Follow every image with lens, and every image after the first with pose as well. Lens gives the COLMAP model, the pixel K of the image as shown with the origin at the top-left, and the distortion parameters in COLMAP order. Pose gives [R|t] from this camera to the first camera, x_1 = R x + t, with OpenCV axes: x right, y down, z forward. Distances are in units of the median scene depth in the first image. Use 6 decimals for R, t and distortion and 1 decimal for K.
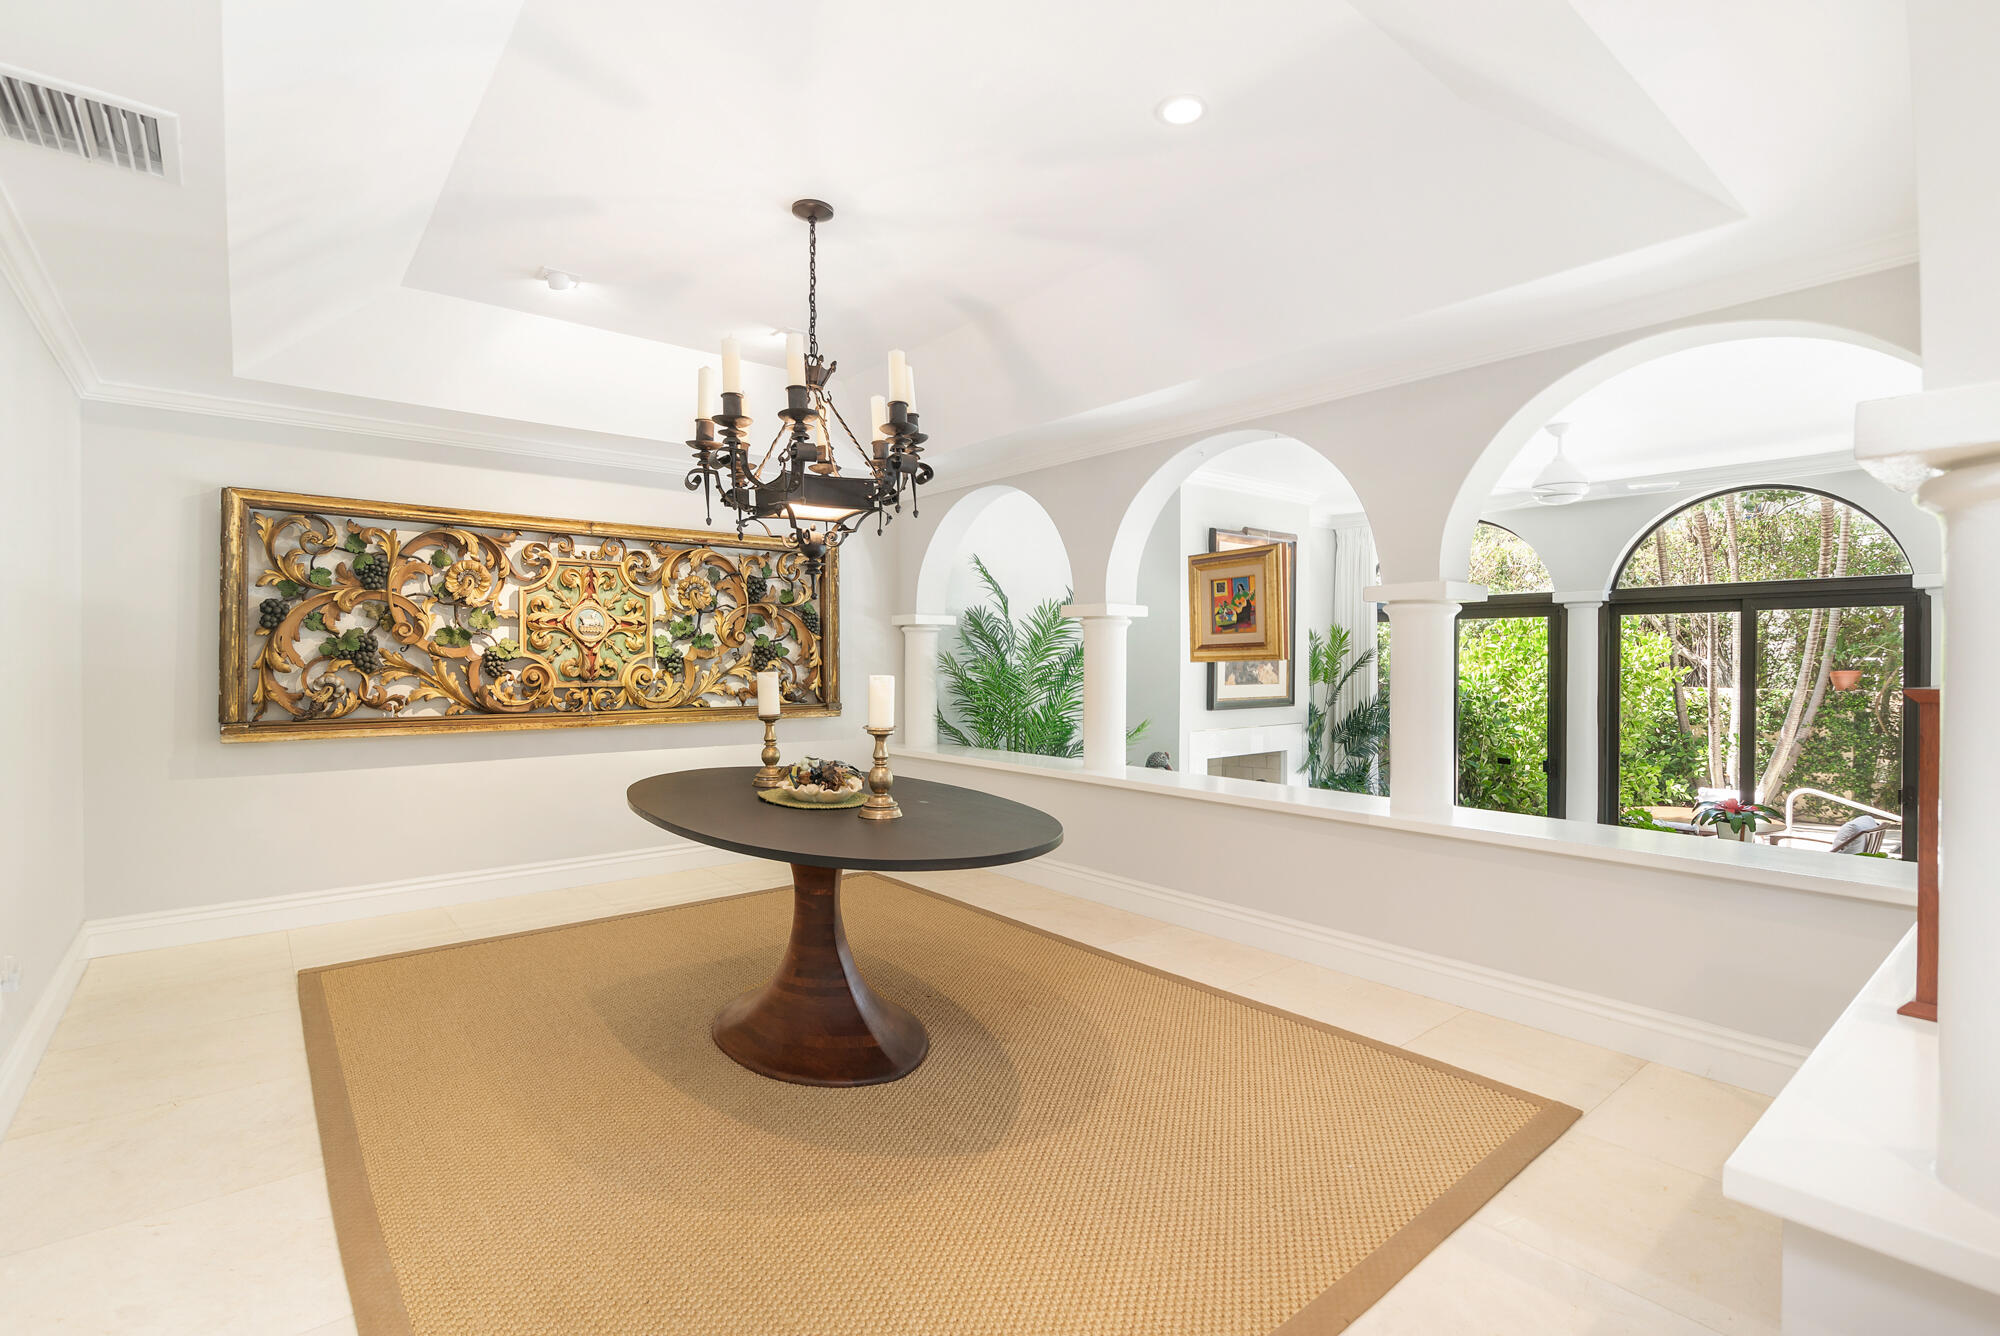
lens RADIAL K [[913.4, 0, 997.6], [0, 913.4, 671.0], [0, 0, 1]] dist [-0.000824, 0.000426]
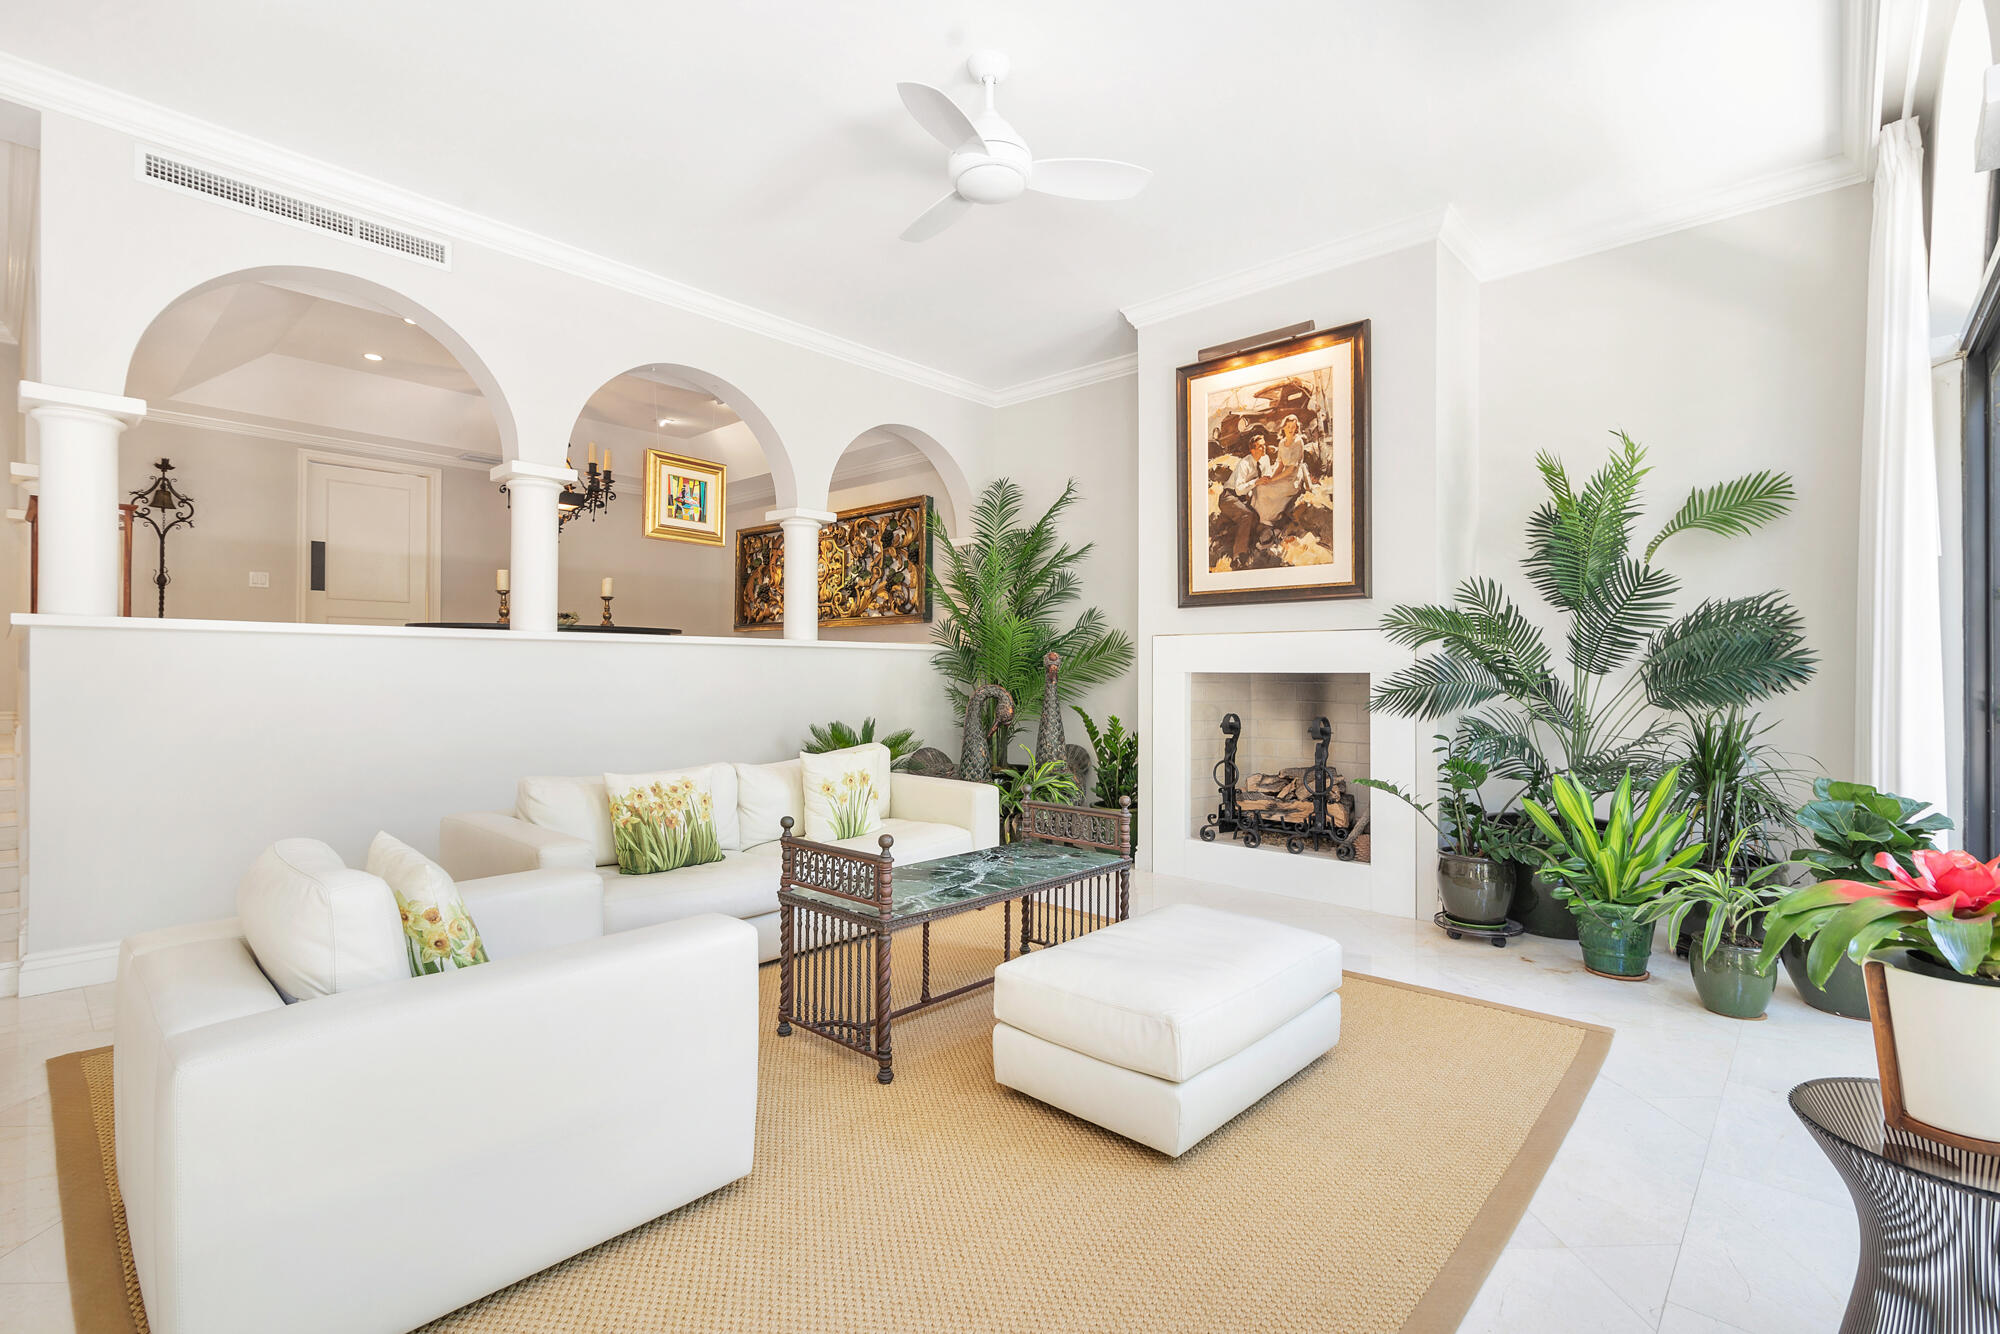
lens RADIAL K [[915.4, 0, 1000.0], [0, 915.4, 667.0], [0, 0, 1]] dist [0.000085, -0.000515]
pose [[0.146411, -0.003367, -0.989218, 1.231311], [-0.016435, 0.999848, -0.005835, 0.125974], [0.989087, 0.017112, 0.146334, 0.968482]]
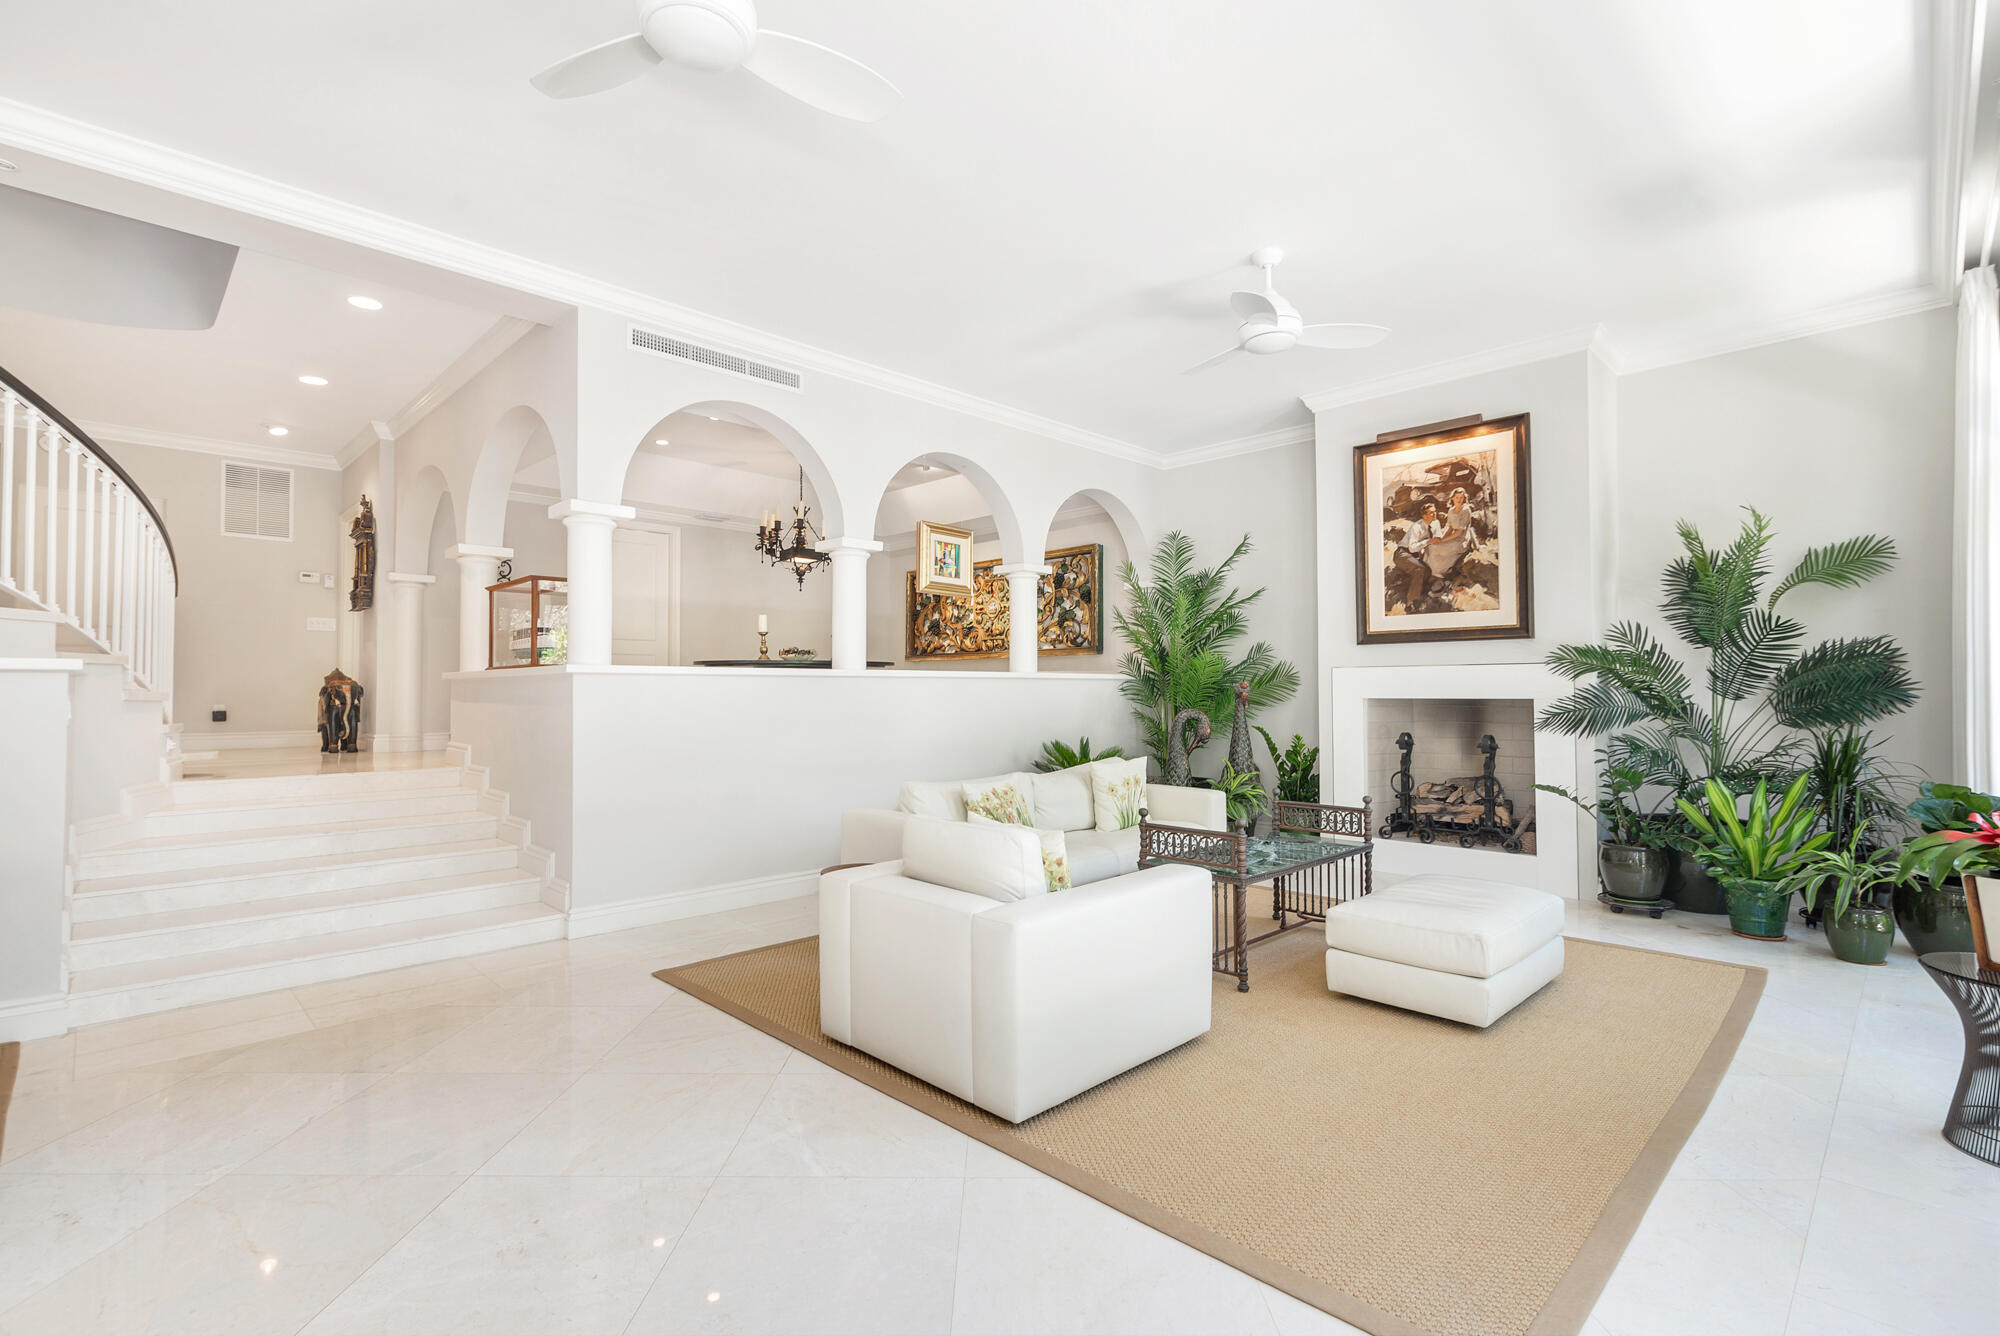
lens RADIAL K [[913.4, 0, 997.6], [0, 913.4, 671.0], [0, 0, 1]] dist [-0.000824, 0.000426]
pose [[0.091808, -0.020504, -0.995566, 1.416803], [-0.010514, 0.999712, -0.021559, 0.118050], [0.995721, 0.012447, 0.091566, 0.733829]]
